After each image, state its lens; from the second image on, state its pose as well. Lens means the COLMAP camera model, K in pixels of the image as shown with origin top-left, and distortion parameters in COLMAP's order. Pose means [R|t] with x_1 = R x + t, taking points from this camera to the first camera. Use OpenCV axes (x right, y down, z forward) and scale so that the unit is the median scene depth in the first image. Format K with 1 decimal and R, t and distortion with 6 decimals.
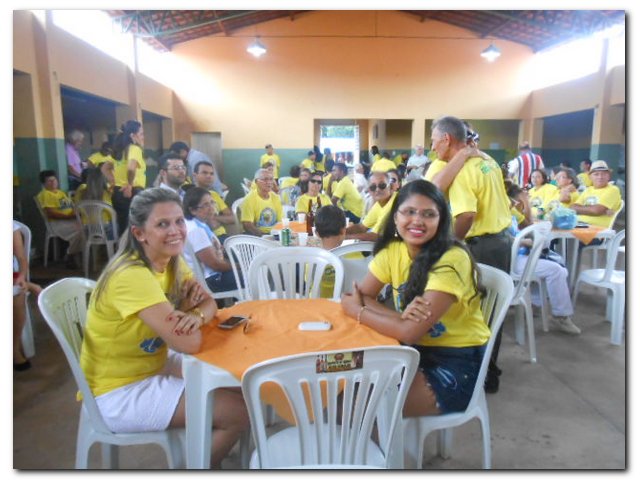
lens RADIAL K [[489.3, 0, 320.0], [0, 489.3, 240.0], [0, 0, 1]] dist [0.001865, 0.003618]
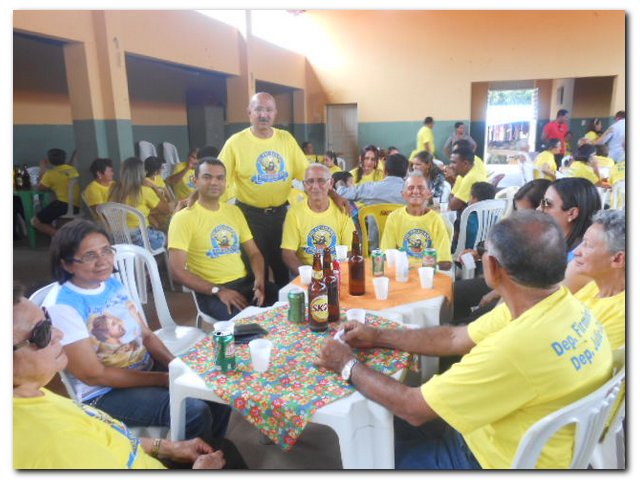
lens RADIAL K [[489.3, 0, 320.0], [0, 489.3, 240.0], [0, 0, 1]] dist [0.001865, 0.003618]
pose [[0.938785, 0.056305, -0.339872, 0.042455], [-0.037126, 0.997343, 0.062678, -0.035944], [0.342498, -0.046223, 0.938381, 0.174015]]
